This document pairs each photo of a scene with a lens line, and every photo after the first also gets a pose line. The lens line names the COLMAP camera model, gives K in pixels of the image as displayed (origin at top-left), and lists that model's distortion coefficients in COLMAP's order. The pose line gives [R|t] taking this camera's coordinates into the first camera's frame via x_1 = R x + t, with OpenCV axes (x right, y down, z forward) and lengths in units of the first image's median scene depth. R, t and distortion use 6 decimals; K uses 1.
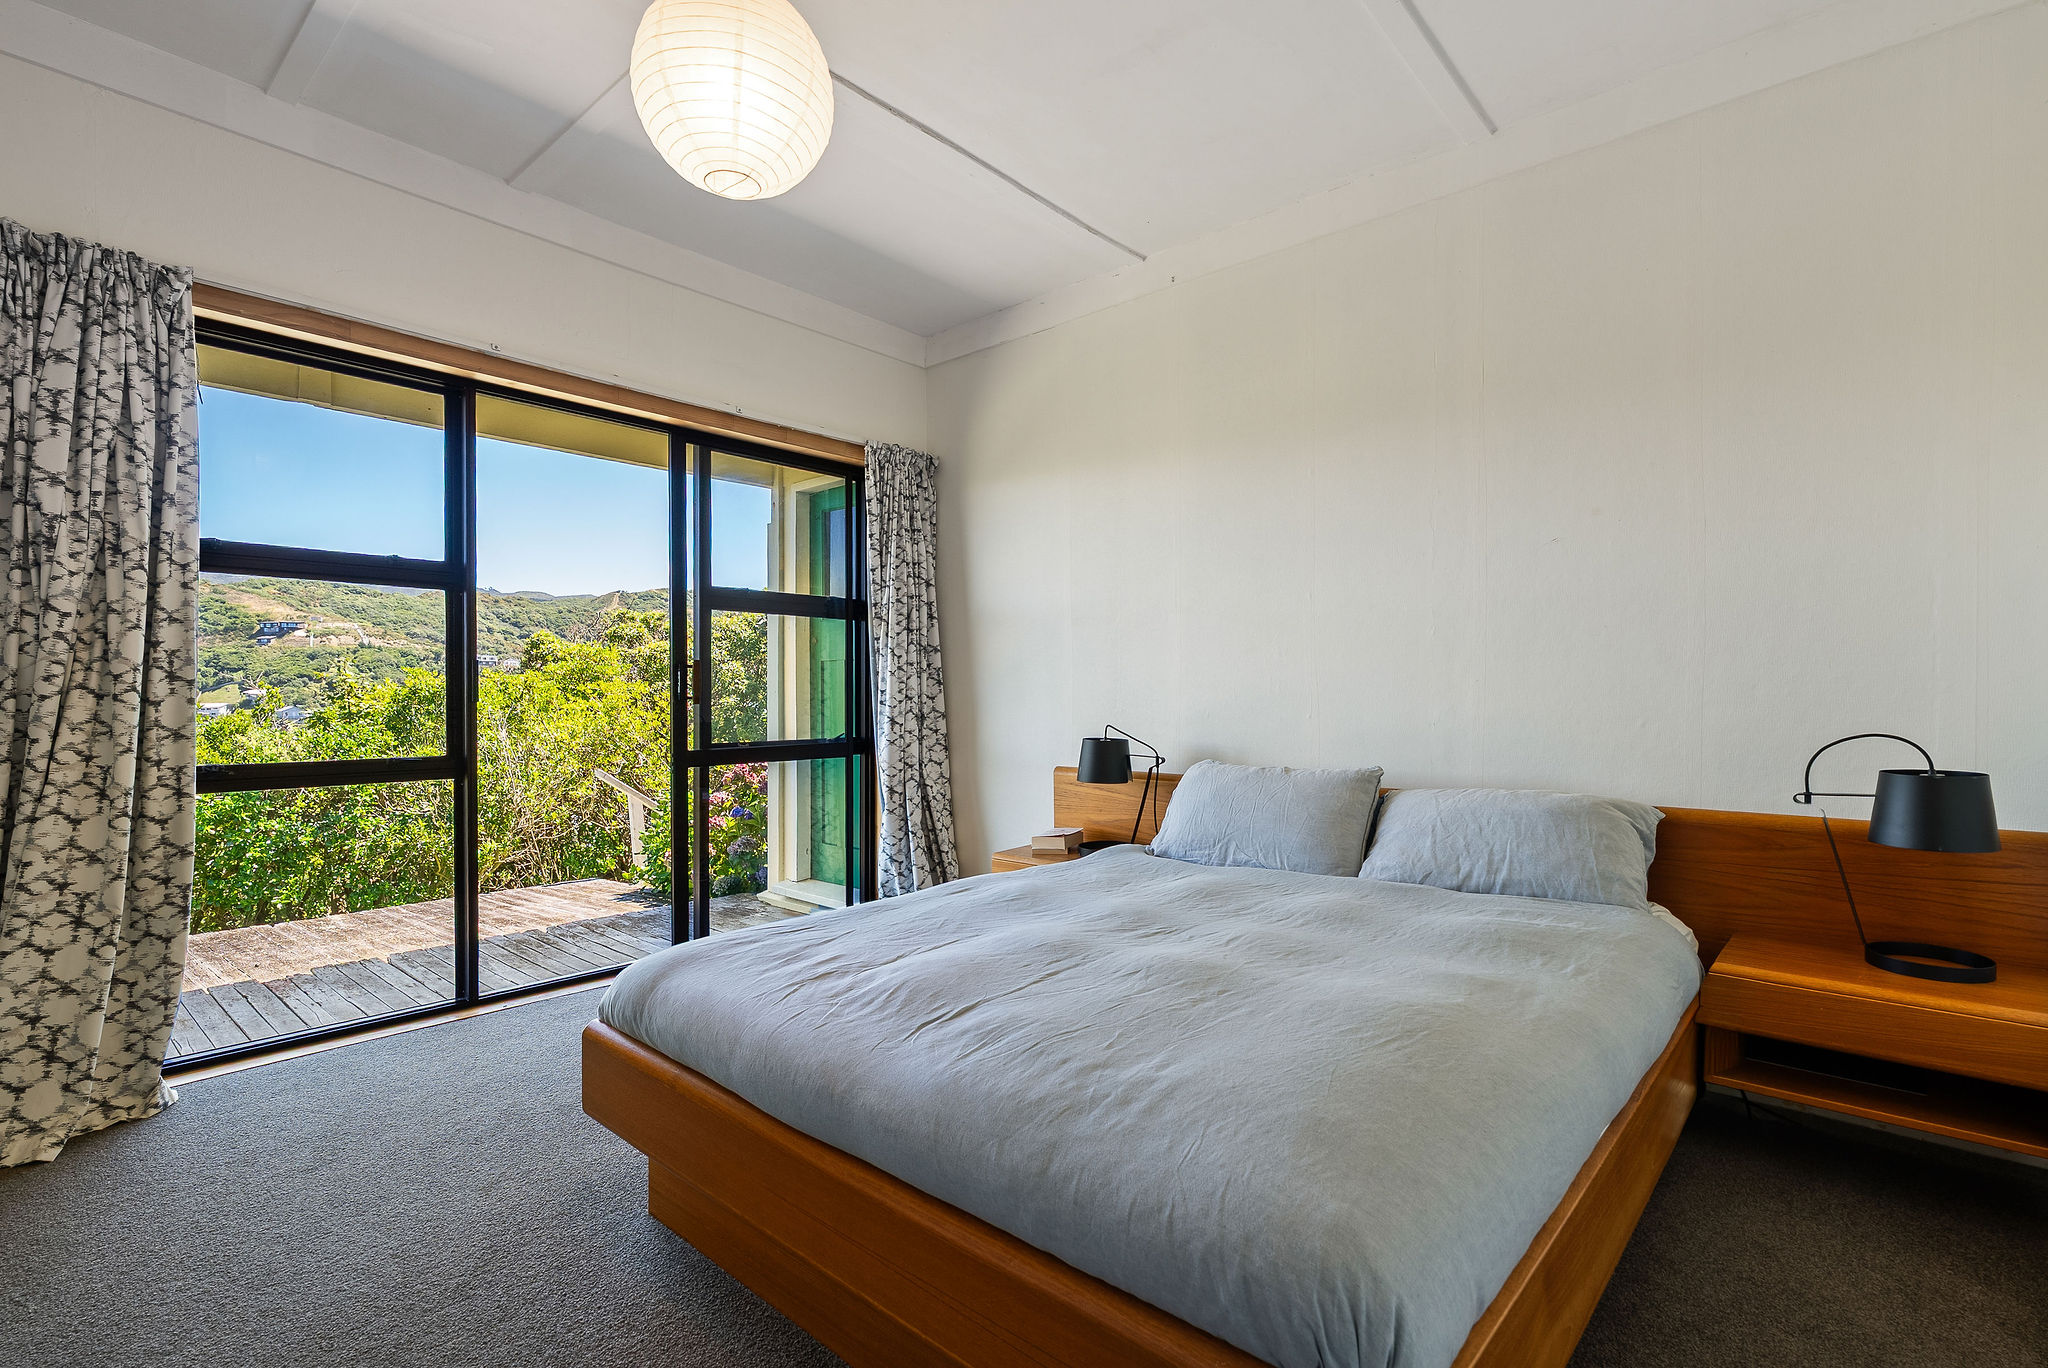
lens RADIAL K [[942.6, 0, 1025.8], [0, 942.6, 693.3], [0, 0, 1]] dist [0.005257, 0.001390]
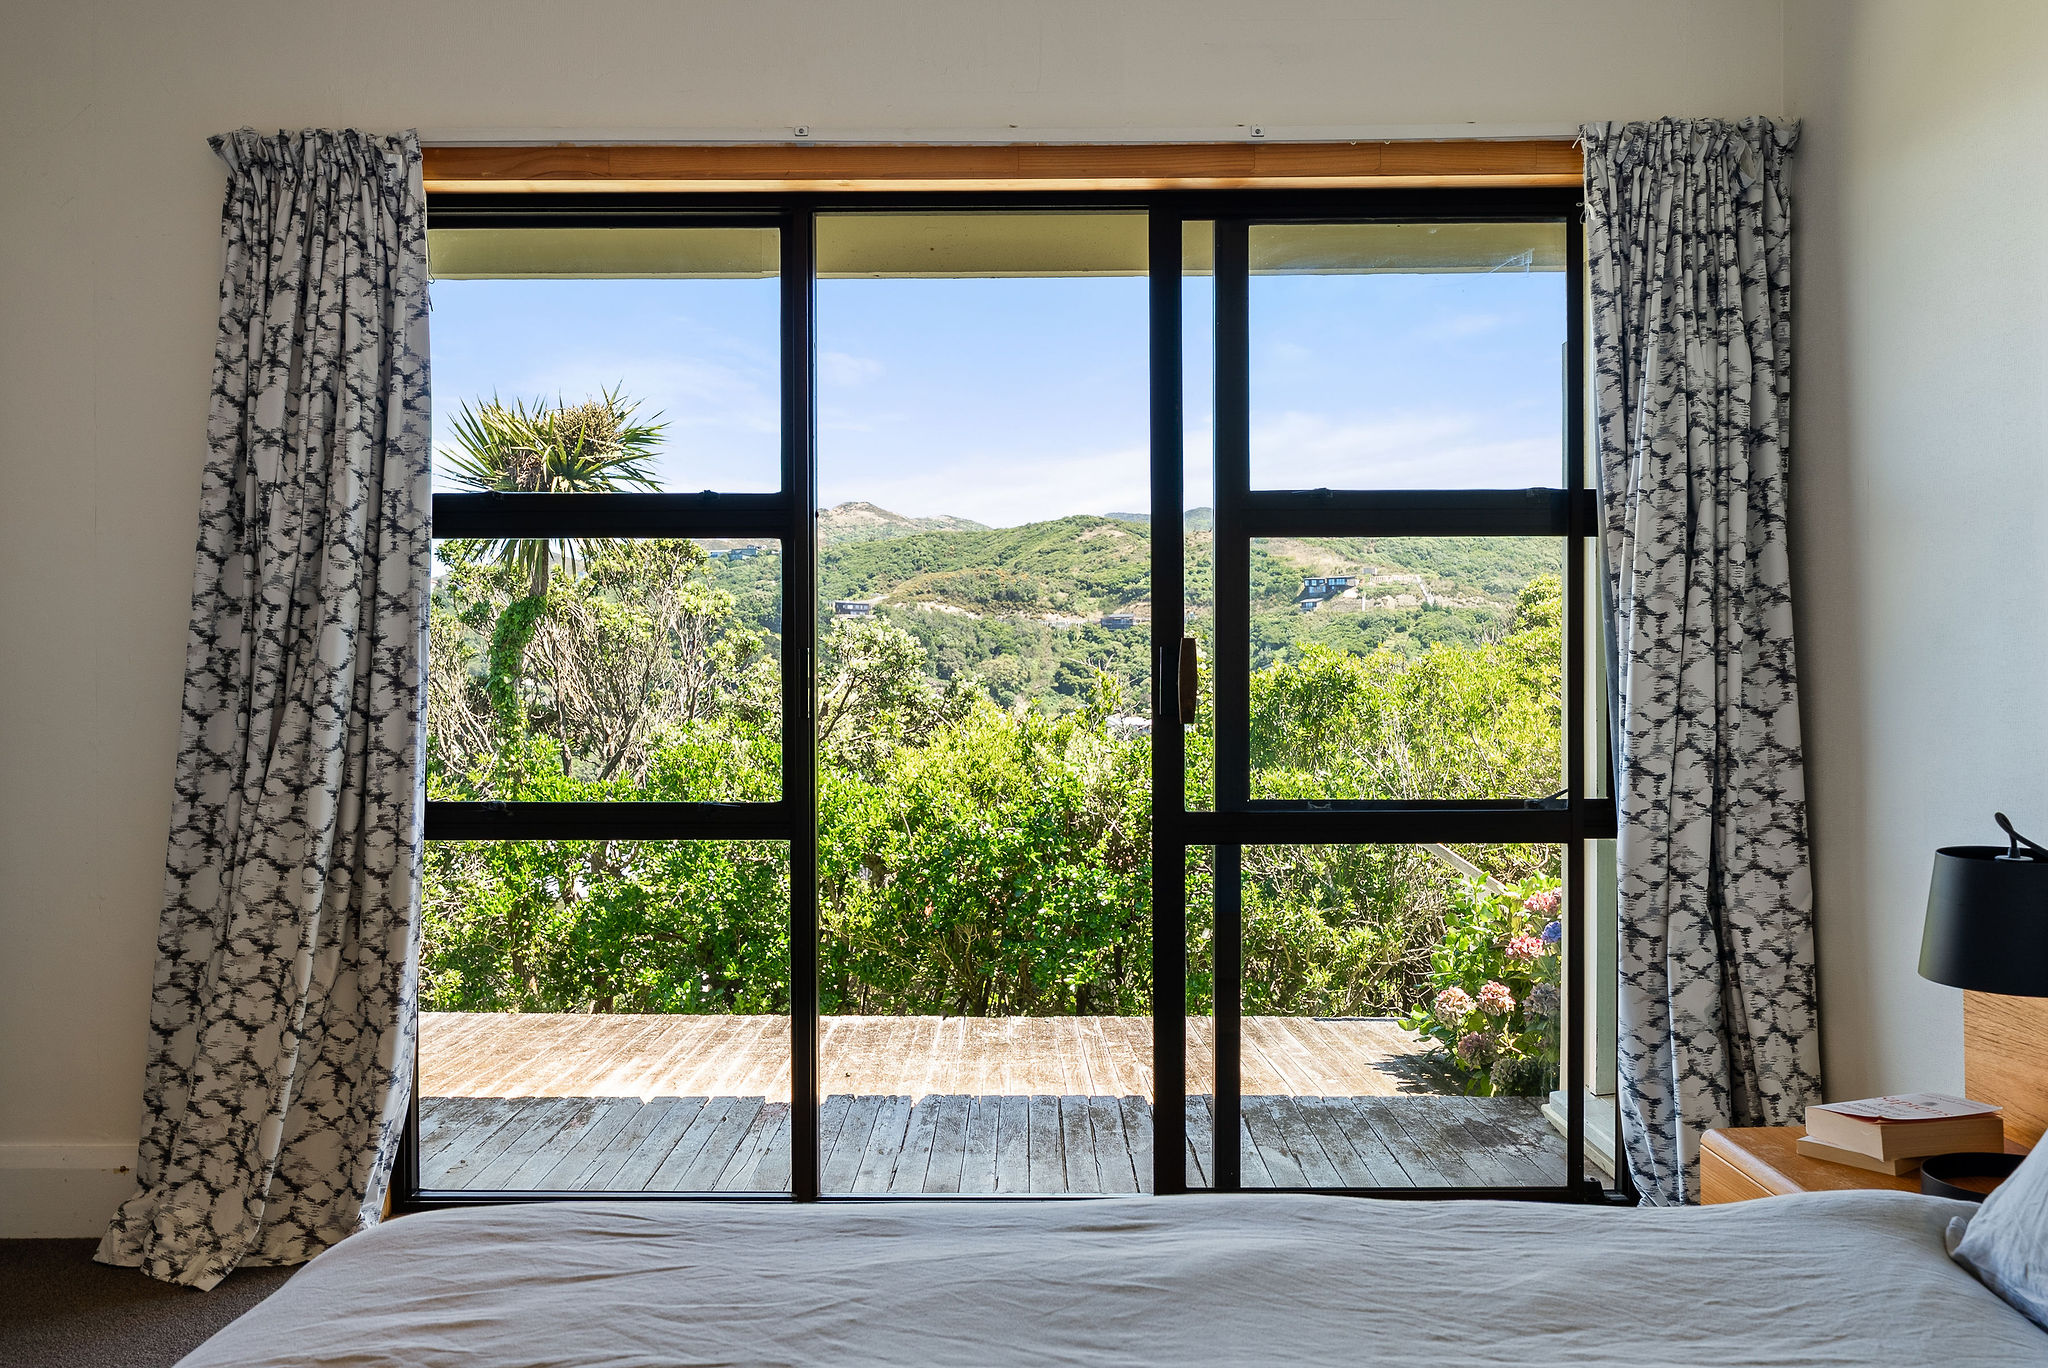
lens RADIAL K [[1677.4, 0, 1024.5], [0, 1677.4, 687.2], [0, 0, 1]] dist [0.004158, 0.002460]
pose [[0.662931, 0.001983, -0.748678, 0.324296], [0.002335, 0.999986, 0.004716, -0.015033], [0.748677, -0.004874, 0.662917, 0.379614]]
